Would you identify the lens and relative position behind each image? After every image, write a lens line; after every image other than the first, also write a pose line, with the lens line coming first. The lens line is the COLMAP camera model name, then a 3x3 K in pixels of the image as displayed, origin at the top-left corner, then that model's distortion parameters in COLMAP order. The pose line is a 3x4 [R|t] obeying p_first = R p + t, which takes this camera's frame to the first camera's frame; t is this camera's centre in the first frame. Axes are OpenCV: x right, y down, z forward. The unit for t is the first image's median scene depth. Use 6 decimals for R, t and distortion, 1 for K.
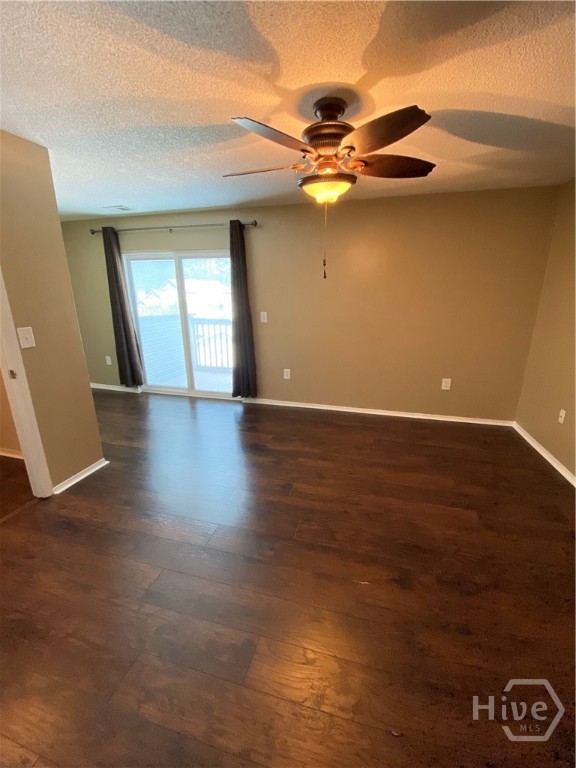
lens RADIAL K [[315.0, 0, 284.3], [0, 315.0, 386.3], [0, 0, 1]] dist [-0.003853, -0.000541]
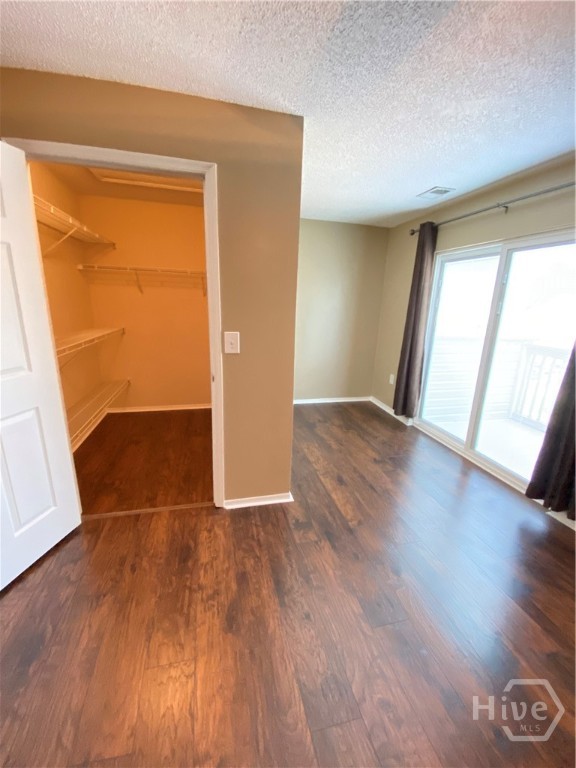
lens RADIAL K [[315.0, 0, 284.3], [0, 315.0, 386.3], [0, 0, 1]] dist [-0.003853, -0.000541]
pose [[0.506415, 0.241787, -0.827697, 0.028884], [-0.276945, 0.954635, 0.109423, -0.088870], [0.816606, 0.173813, 0.550403, 0.323880]]
